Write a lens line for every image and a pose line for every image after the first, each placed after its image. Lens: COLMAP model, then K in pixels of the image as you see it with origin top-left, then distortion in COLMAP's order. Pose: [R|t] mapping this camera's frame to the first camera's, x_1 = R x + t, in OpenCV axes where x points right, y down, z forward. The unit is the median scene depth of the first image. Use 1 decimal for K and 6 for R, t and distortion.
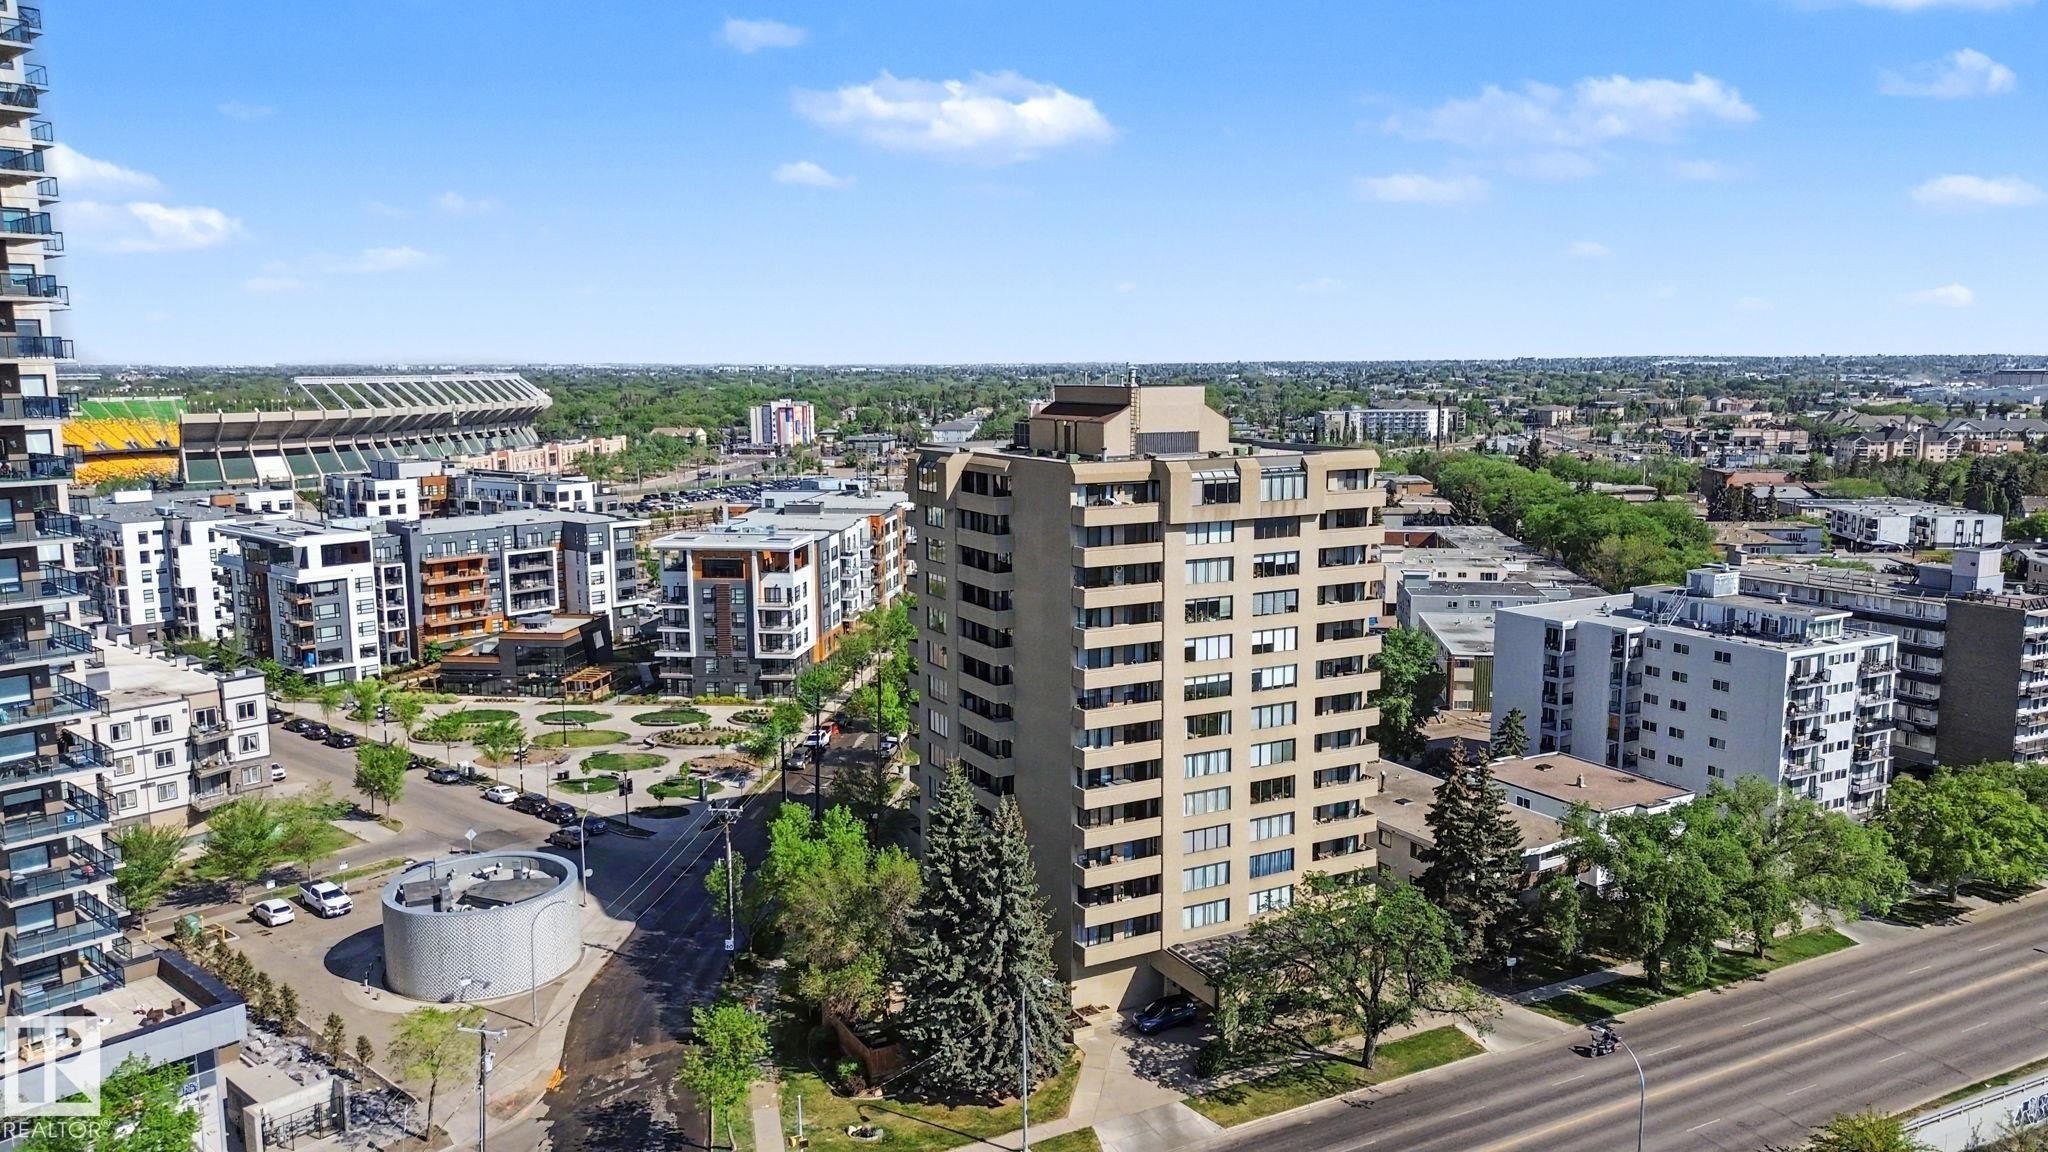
lens RADIAL K [[1633.8, 0, 1024.0], [0, 1633.8, 576.0], [0, 0, 1]] dist [0.000524, -0.000235]
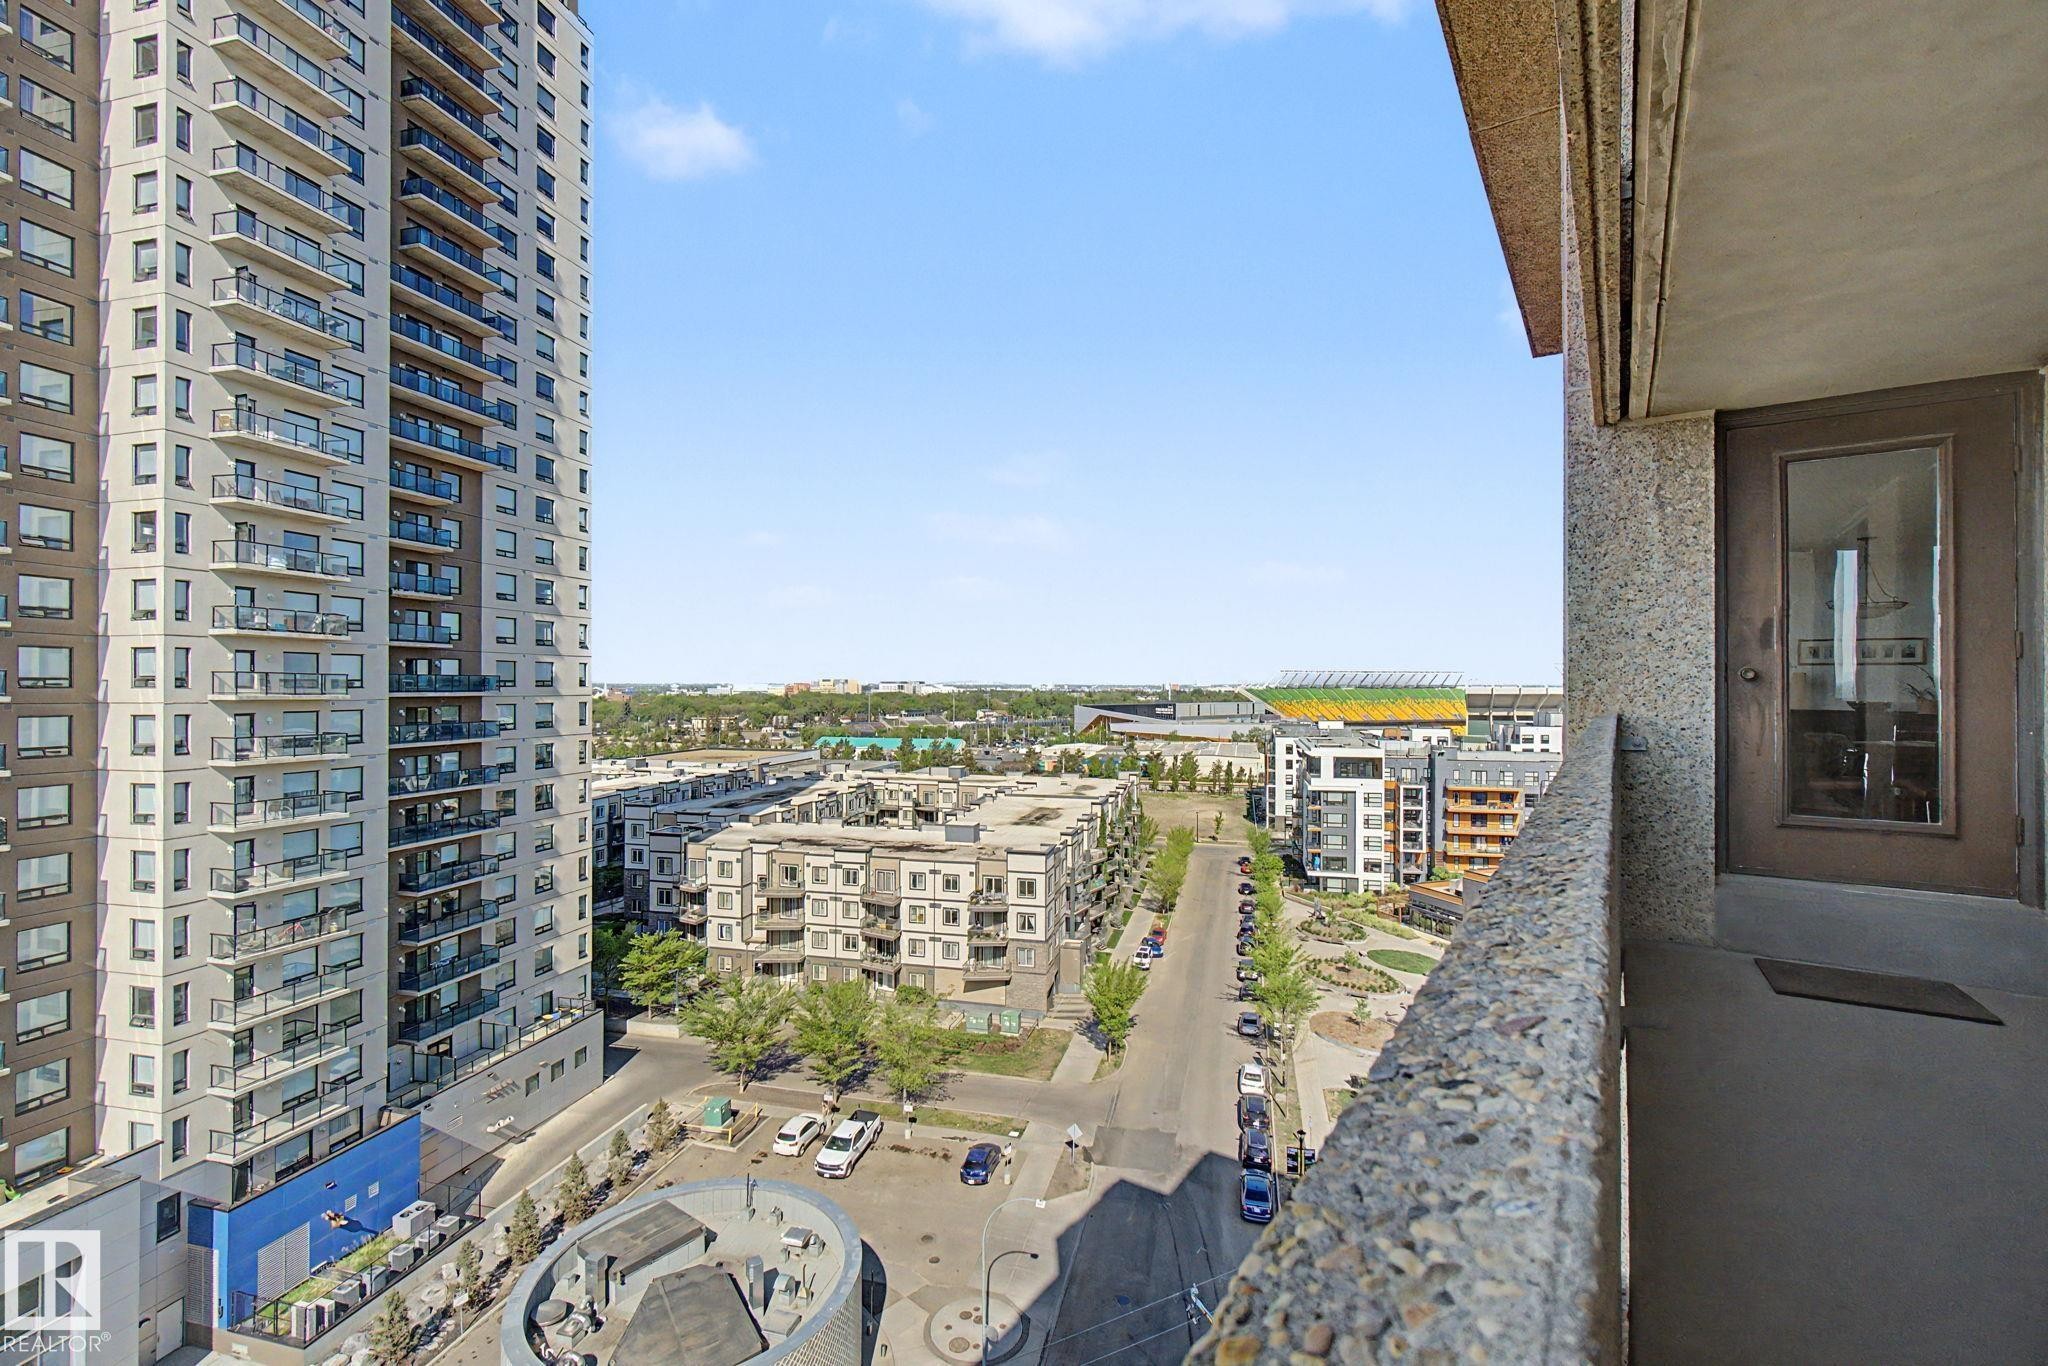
lens RADIAL K [[888.8, 0, 1024.0], [0, 888.8, 683.0], [0, 0, 1]] dist [0.001818, 0.000643]
pose [[0.461487, 0.004033, -0.887138, -0.010399], [-0.133630, 0.988896, -0.065018, -0.001751], [0.877025, 0.148553, 0.456902, 0.541978]]
